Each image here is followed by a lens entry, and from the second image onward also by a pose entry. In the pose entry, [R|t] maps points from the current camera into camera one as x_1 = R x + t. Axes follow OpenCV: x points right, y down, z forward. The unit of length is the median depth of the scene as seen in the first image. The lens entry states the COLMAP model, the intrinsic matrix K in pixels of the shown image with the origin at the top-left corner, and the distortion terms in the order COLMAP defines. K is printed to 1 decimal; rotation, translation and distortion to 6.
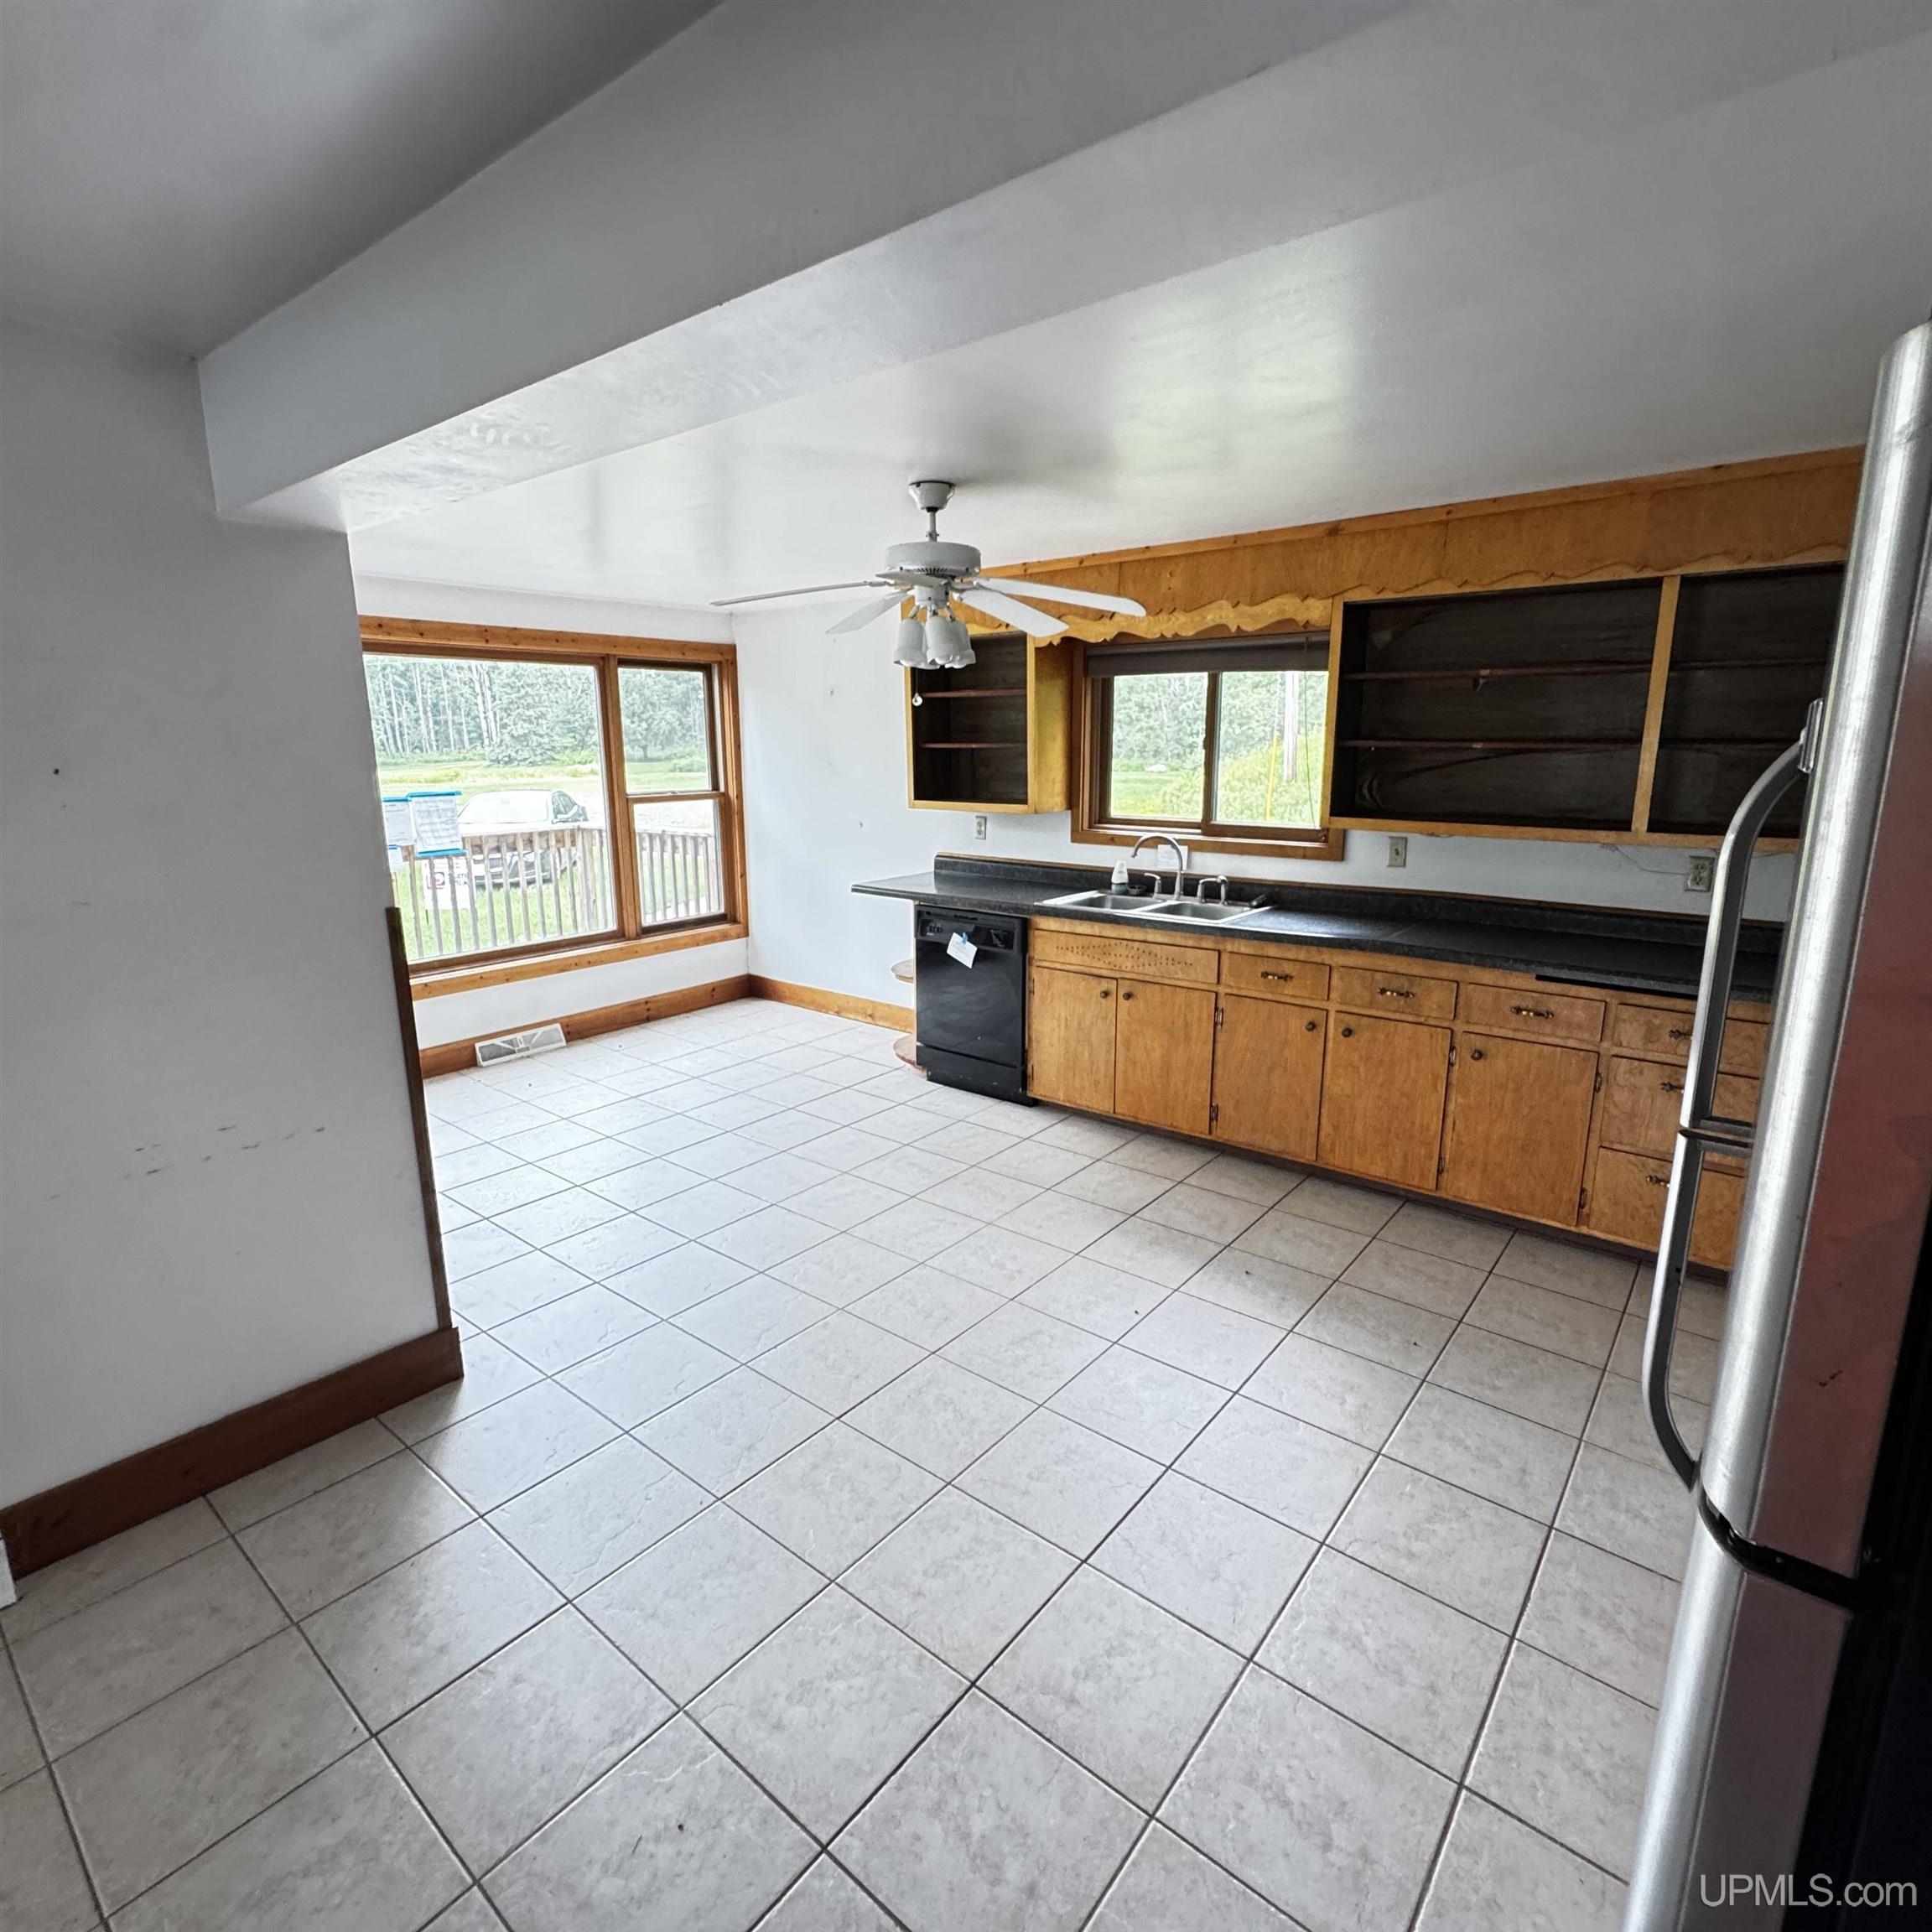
lens RADIAL K [[1026.2, 0, 962.3], [0, 1026.2, 960.8], [0, 0, 1]] dist [-0.004995, -0.000054]
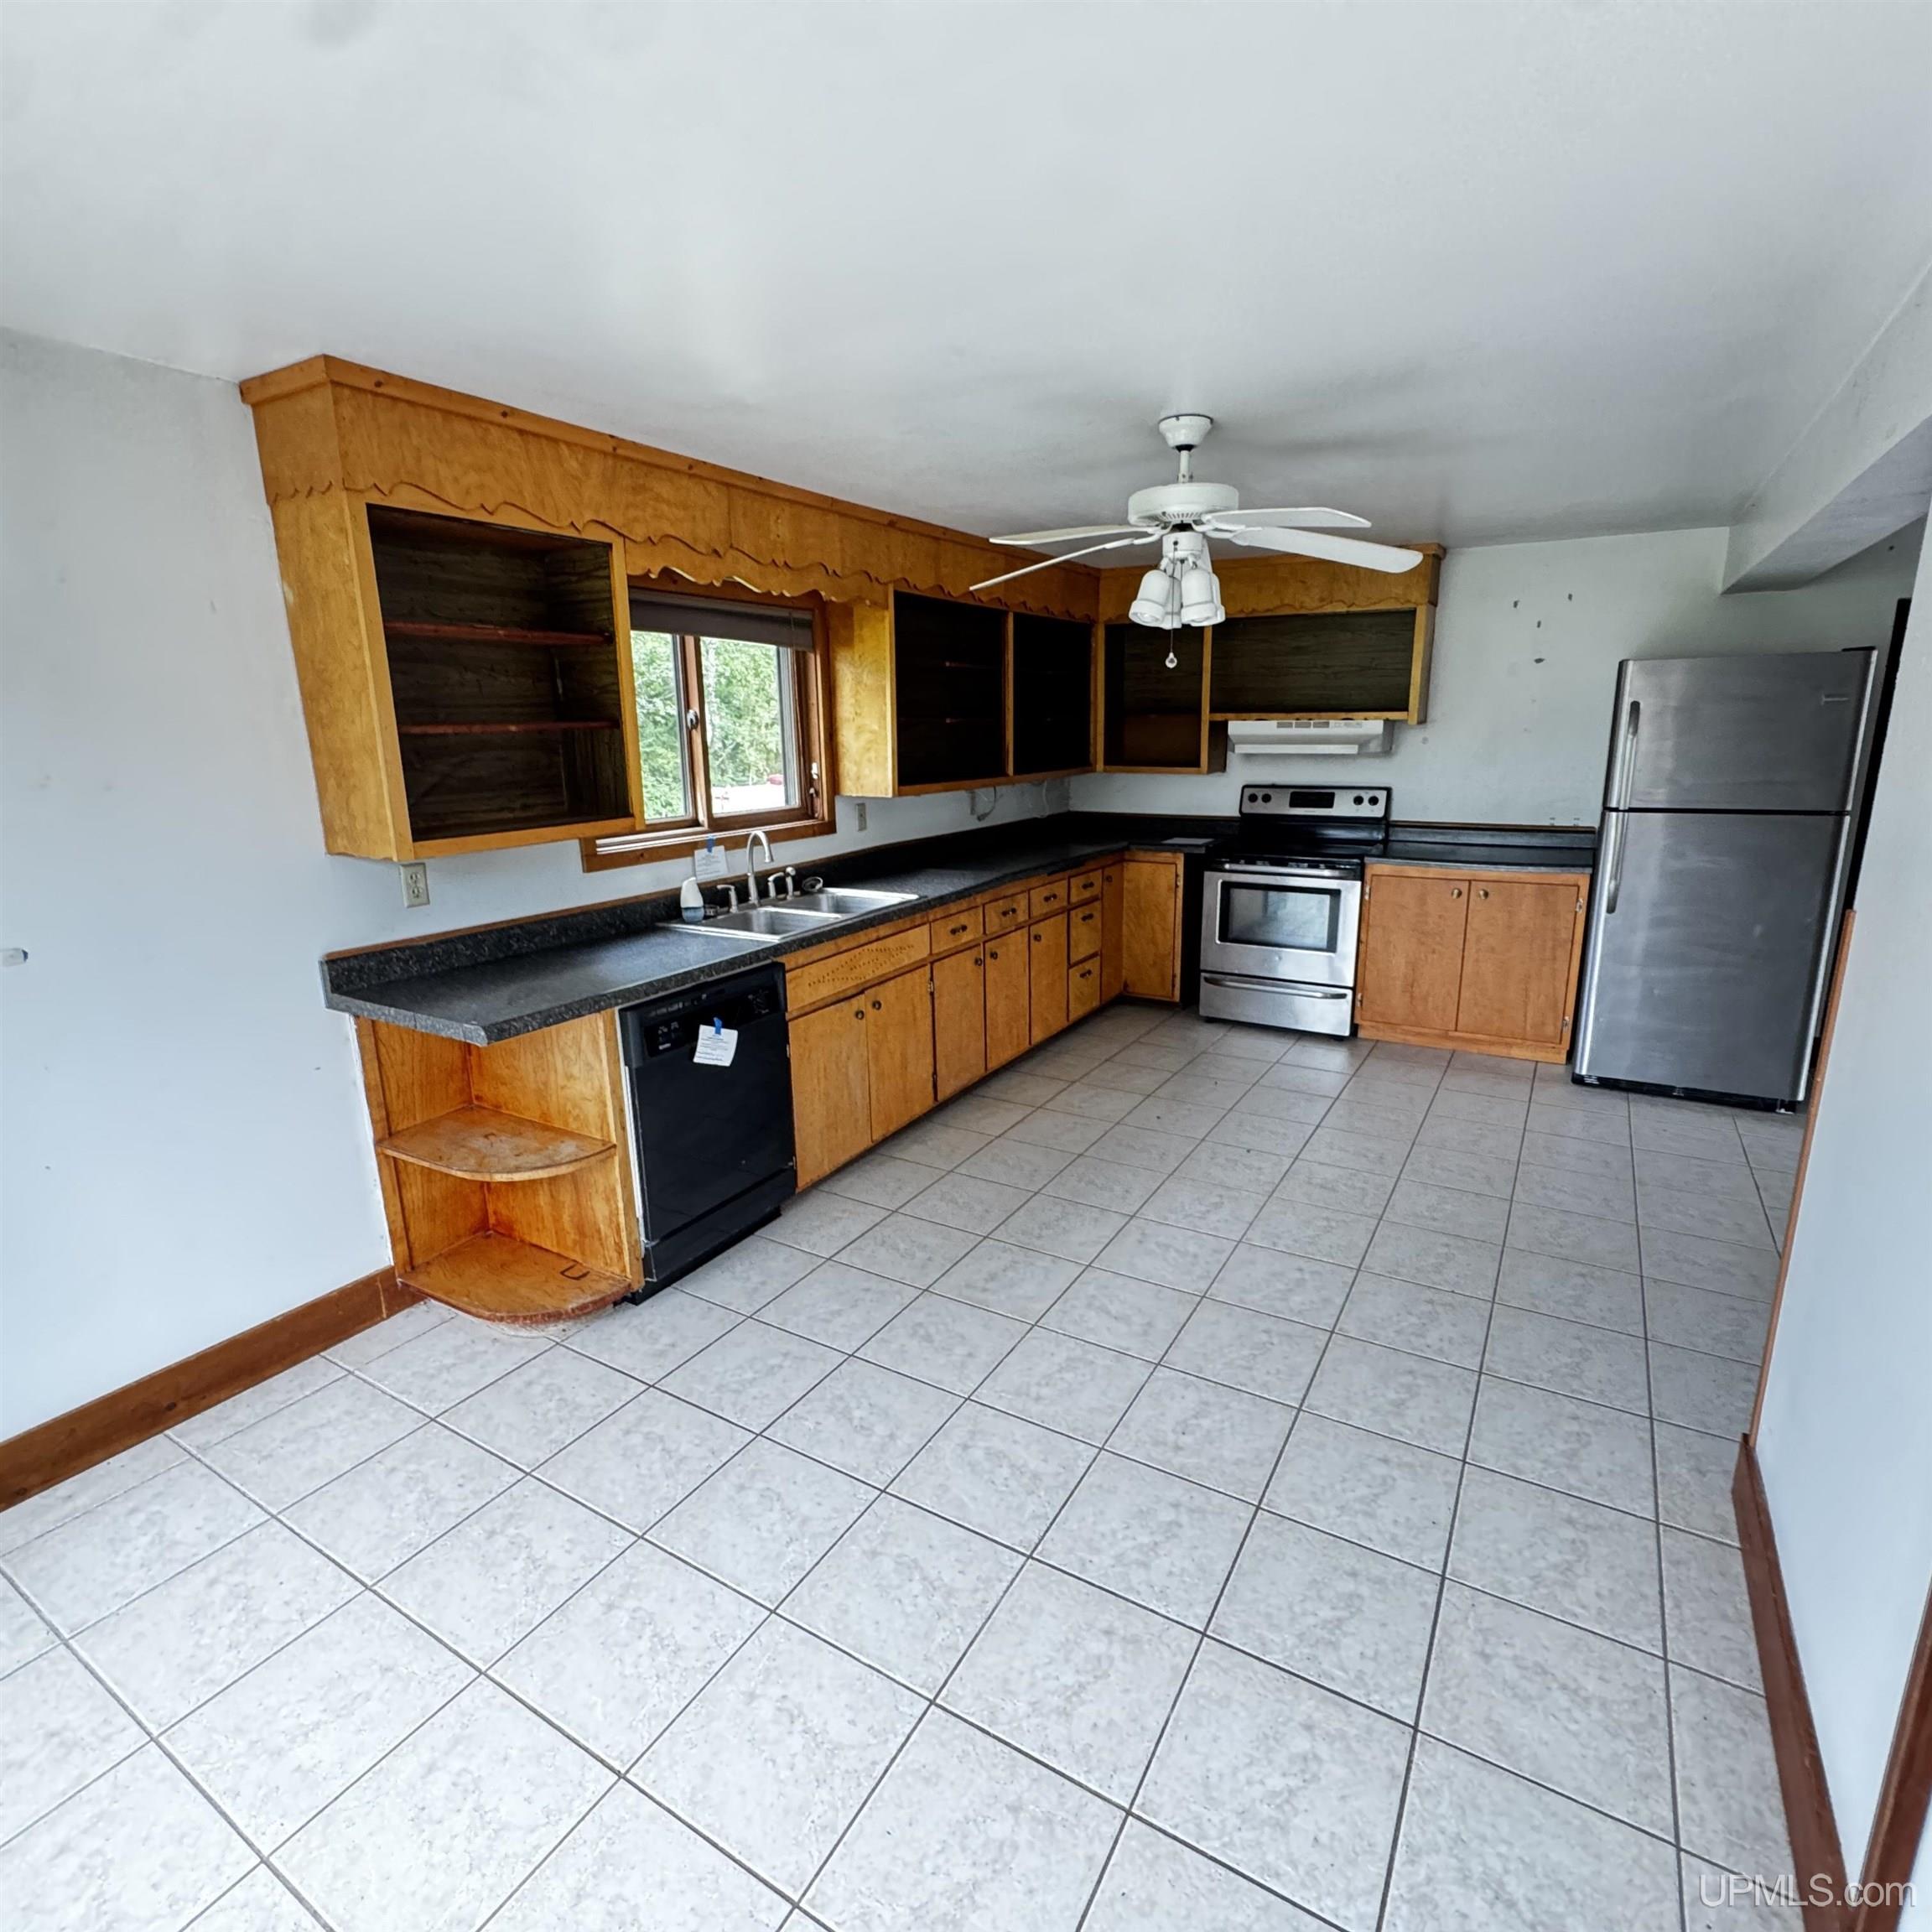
lens RADIAL K [[1026.2, 0, 962.3], [0, 1026.2, 960.8], [0, 0, 1]] dist [-0.004995, -0.000054]
pose [[-0.141336, -0.223779, 0.964338, -0.710682], [0.219236, 0.942853, 0.250925, -0.212697], [-0.965381, 0.246882, -0.084199, 1.013327]]
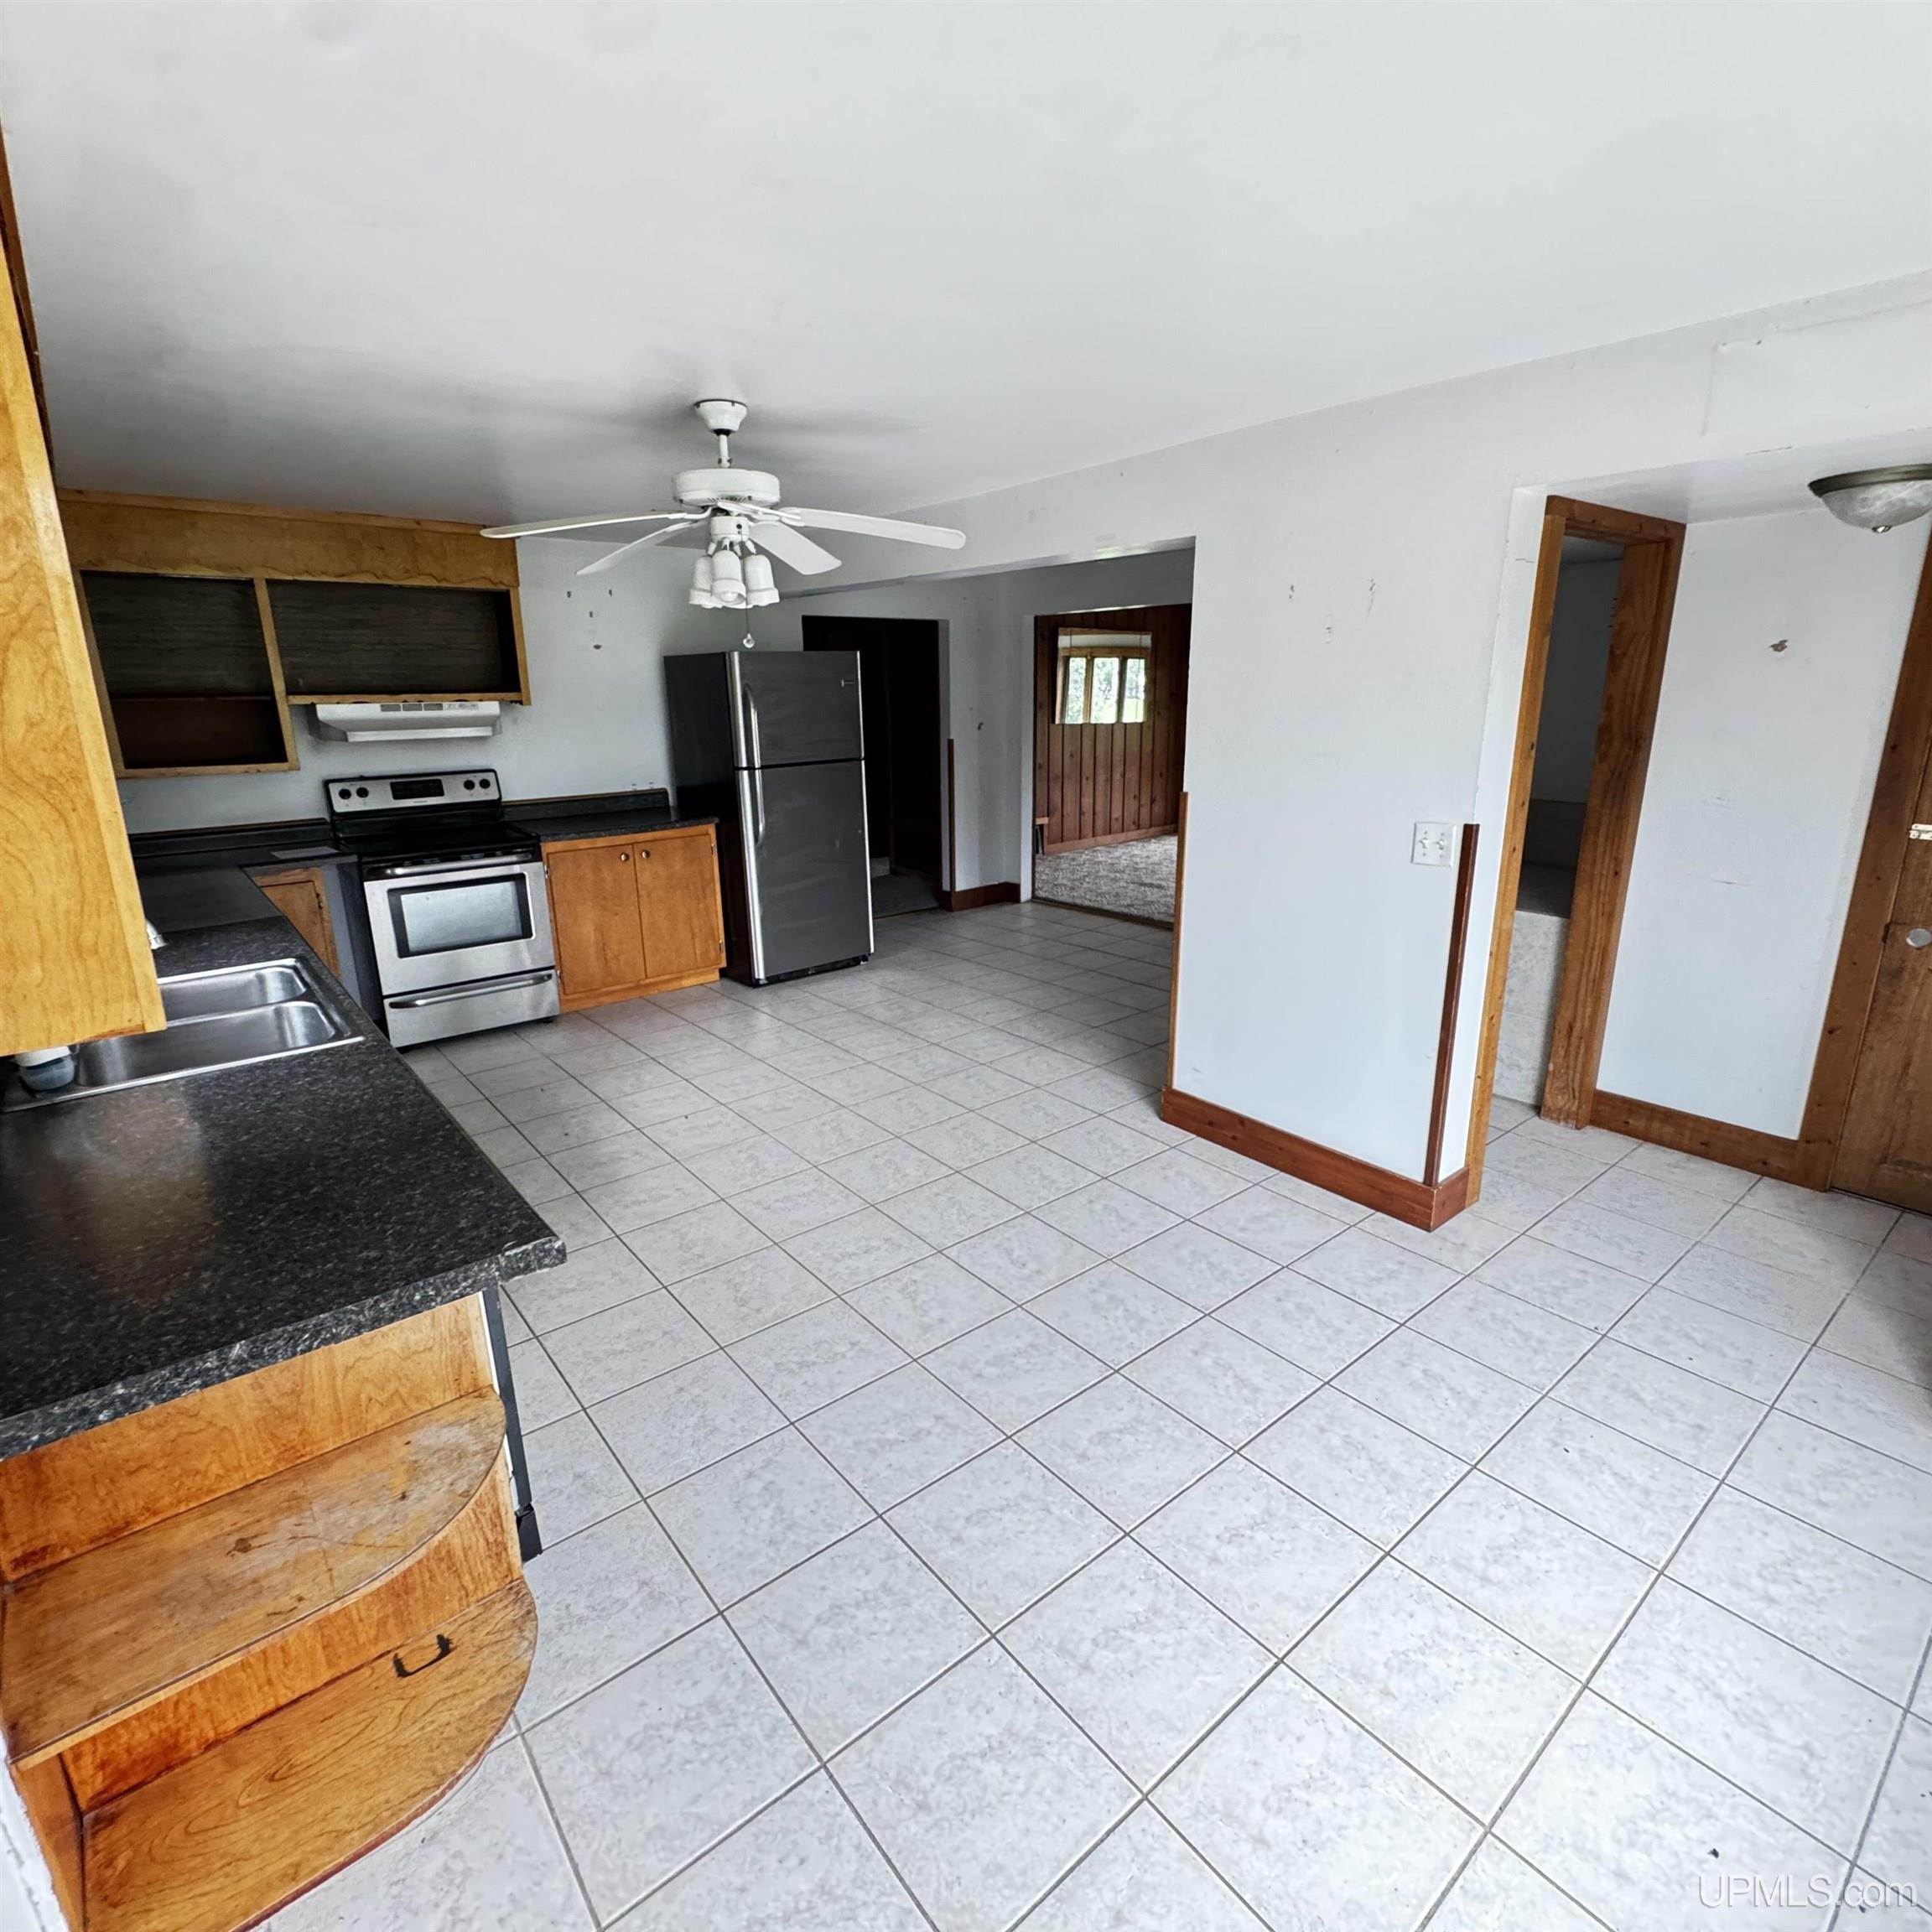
lens RADIAL K [[1026.2, 0, 962.3], [0, 1026.2, 960.8], [0, 0, 1]] dist [-0.004995, -0.000054]
pose [[-0.979770, -0.038337, 0.196419, -0.321639], [0.056073, 0.889578, 0.453329, -0.314777], [-0.192109, 0.455172, -0.869432, 1.455114]]
